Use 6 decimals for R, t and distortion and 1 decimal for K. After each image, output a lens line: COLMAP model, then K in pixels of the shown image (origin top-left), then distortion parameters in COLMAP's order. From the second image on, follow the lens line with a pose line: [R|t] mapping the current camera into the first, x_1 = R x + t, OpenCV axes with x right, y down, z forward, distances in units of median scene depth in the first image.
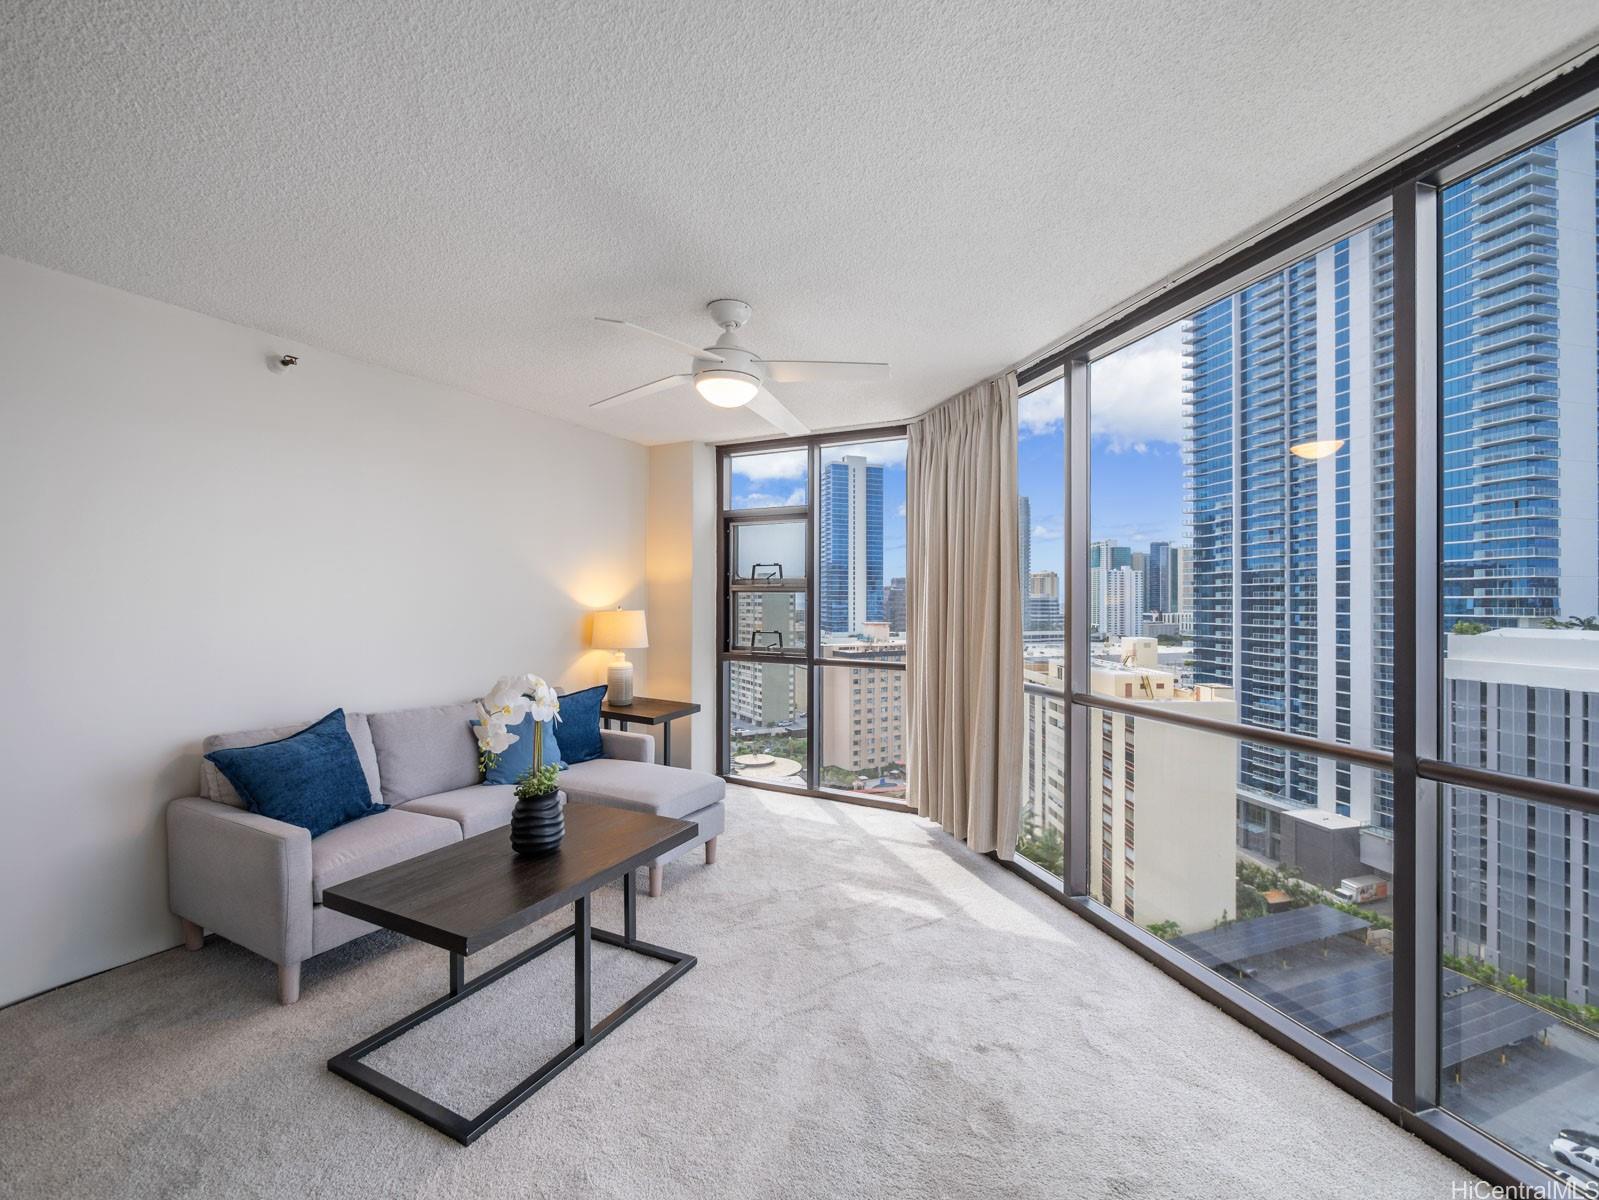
lens RADIAL K [[671.0, 0, 804.9], [0, 671.0, 597.7], [0, 0, 1]] dist [-0.008599, 0.001455]
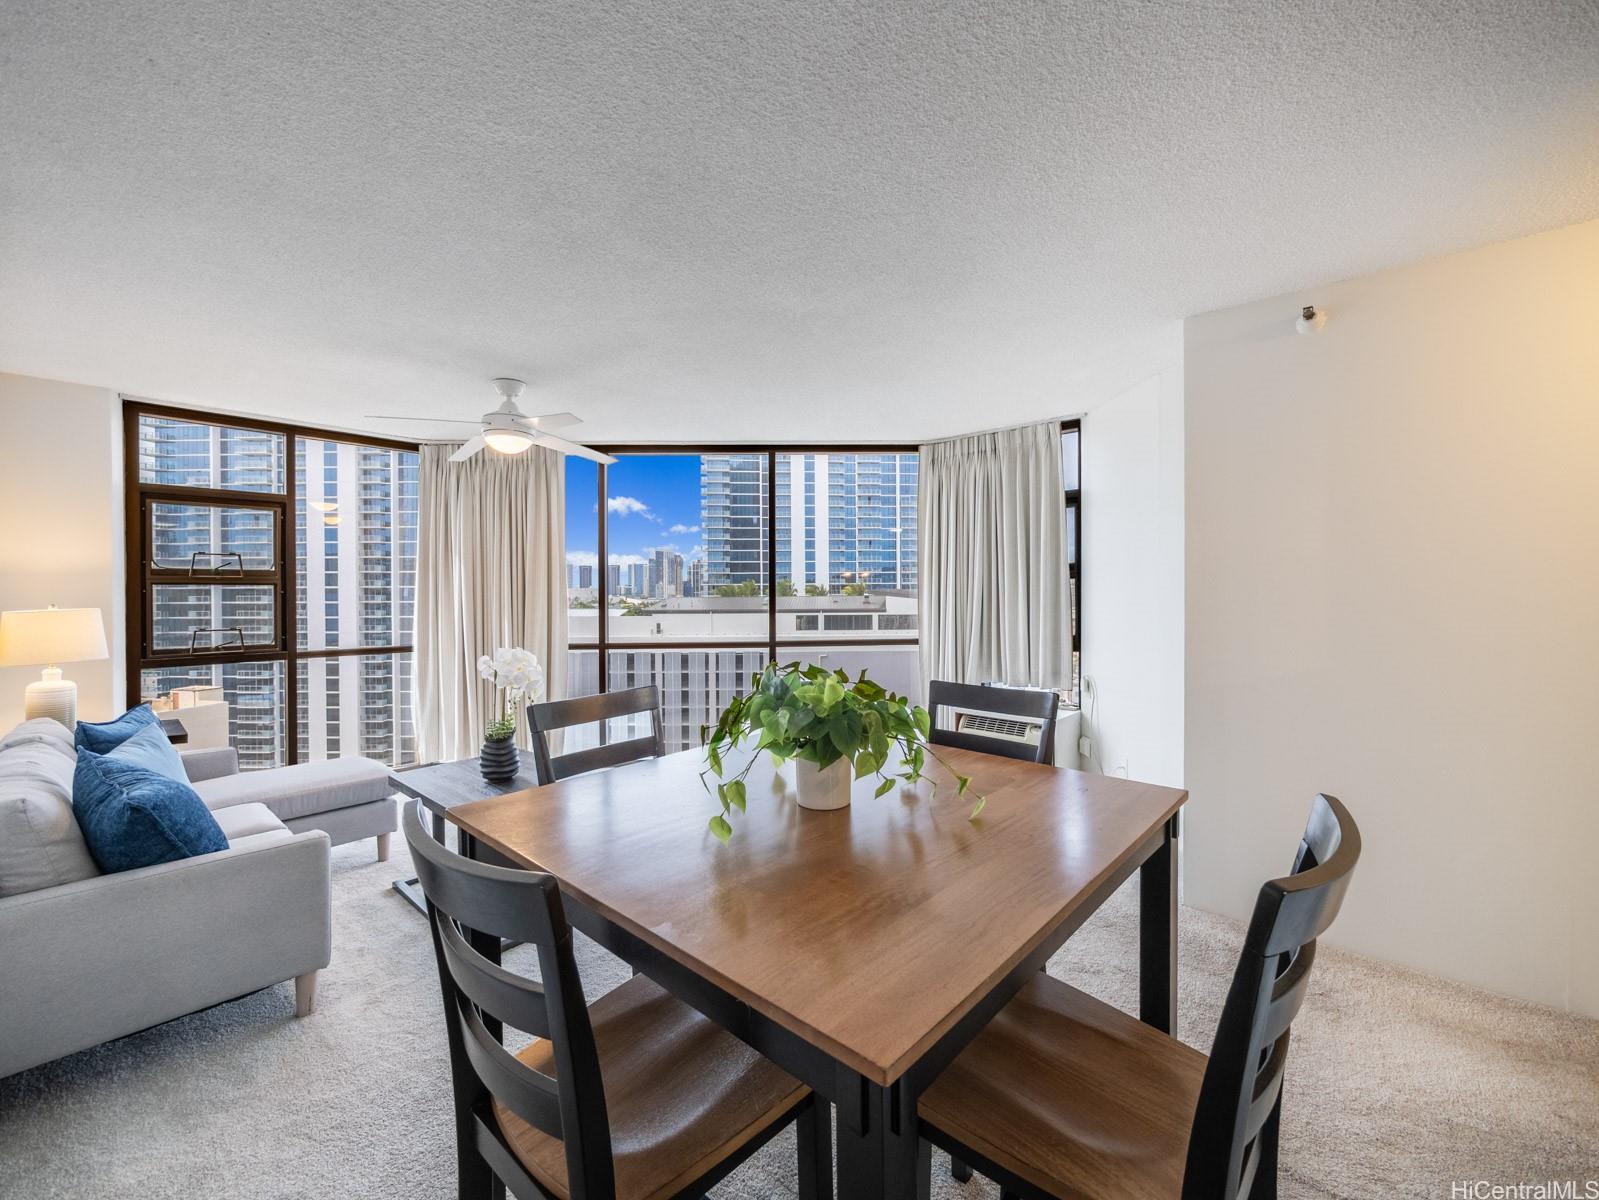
lens RADIAL K [[671.0, 0, 809.1], [0, 671.0, 594.0], [0, 0, 1]] dist [-0.008599, 0.001455]
pose [[0.251509, -0.012582, 0.967773, -0.718257], [0.003232, 0.999921, 0.012160, -0.004309], [-0.967849, 0.000070, 0.251530, 0.021644]]
